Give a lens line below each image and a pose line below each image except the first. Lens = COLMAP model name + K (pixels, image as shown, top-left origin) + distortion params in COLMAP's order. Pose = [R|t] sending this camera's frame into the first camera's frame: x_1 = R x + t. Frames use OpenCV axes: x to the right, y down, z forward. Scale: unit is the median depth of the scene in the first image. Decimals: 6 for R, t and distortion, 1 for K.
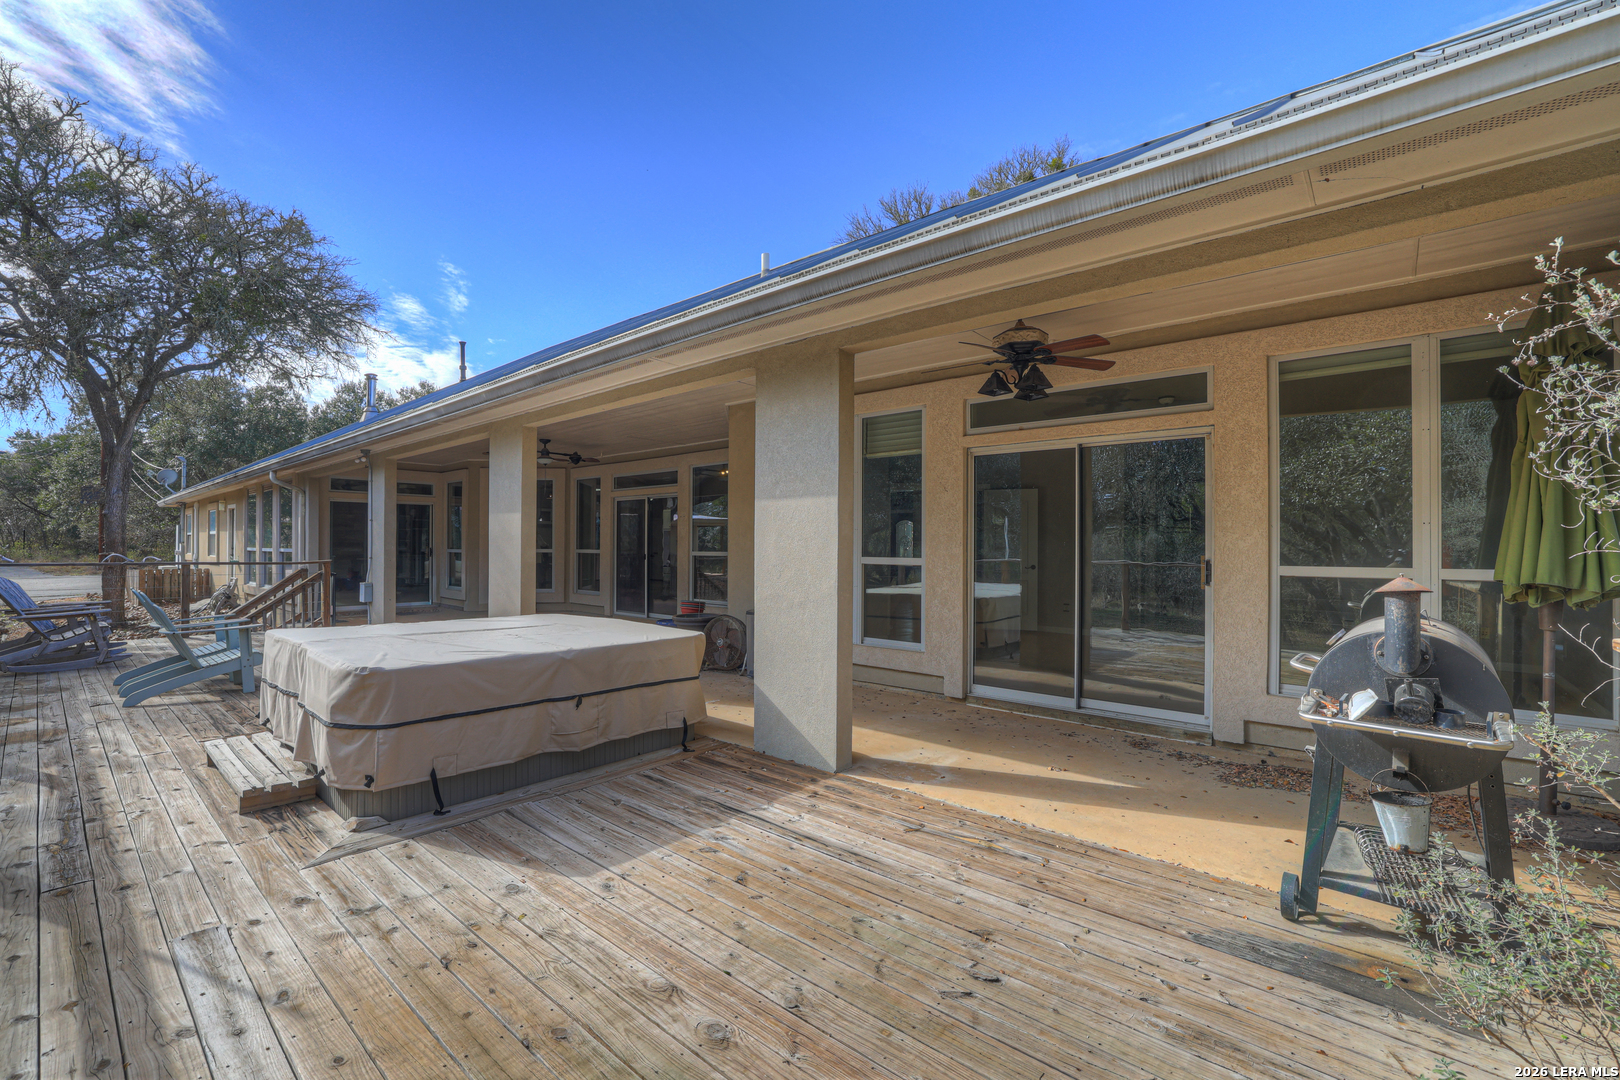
lens RADIAL K [[695.8, 0, 801.6], [0, 695.8, 542.1], [0, 0, 1]] dist [-0.046959, 0.019140]
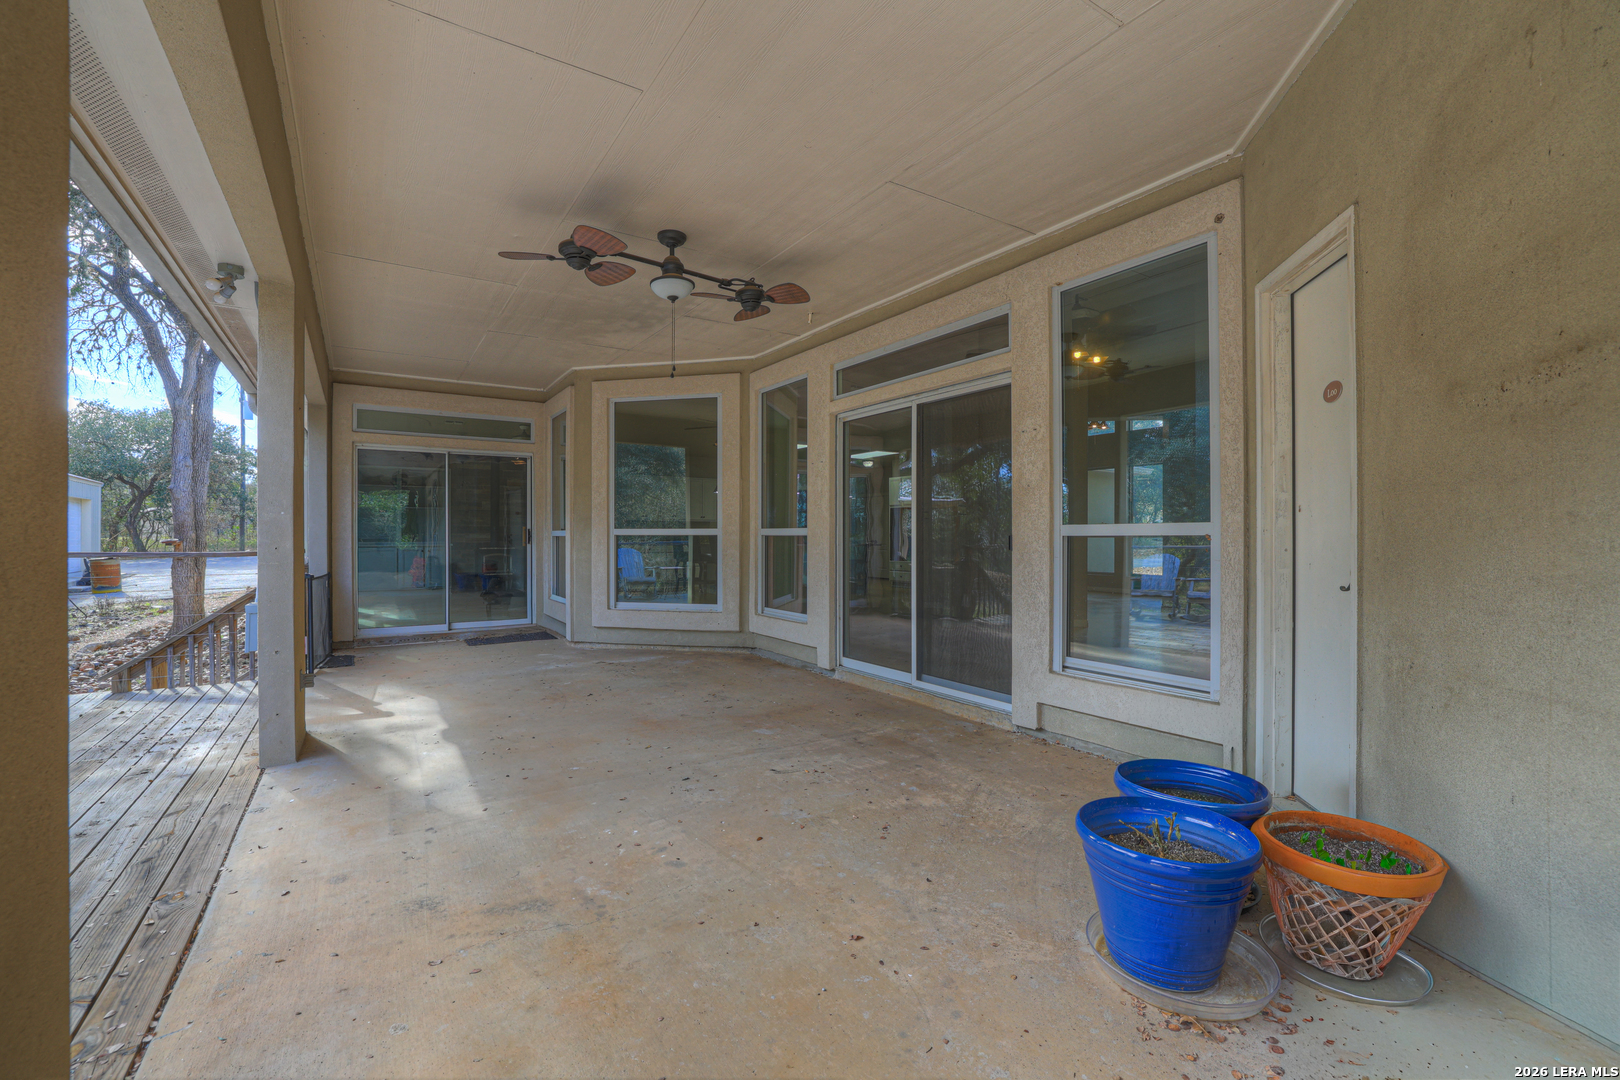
lens RADIAL K [[695.8, 0, 801.6], [0, 695.8, 542.1], [0, 0, 1]] dist [-0.046959, 0.019140]
pose [[0.959849, -0.003504, -0.280497, -0.158180], [0.004155, 0.999990, 0.001726, 0.019527], [0.280488, -0.002822, 0.959853, 0.529561]]
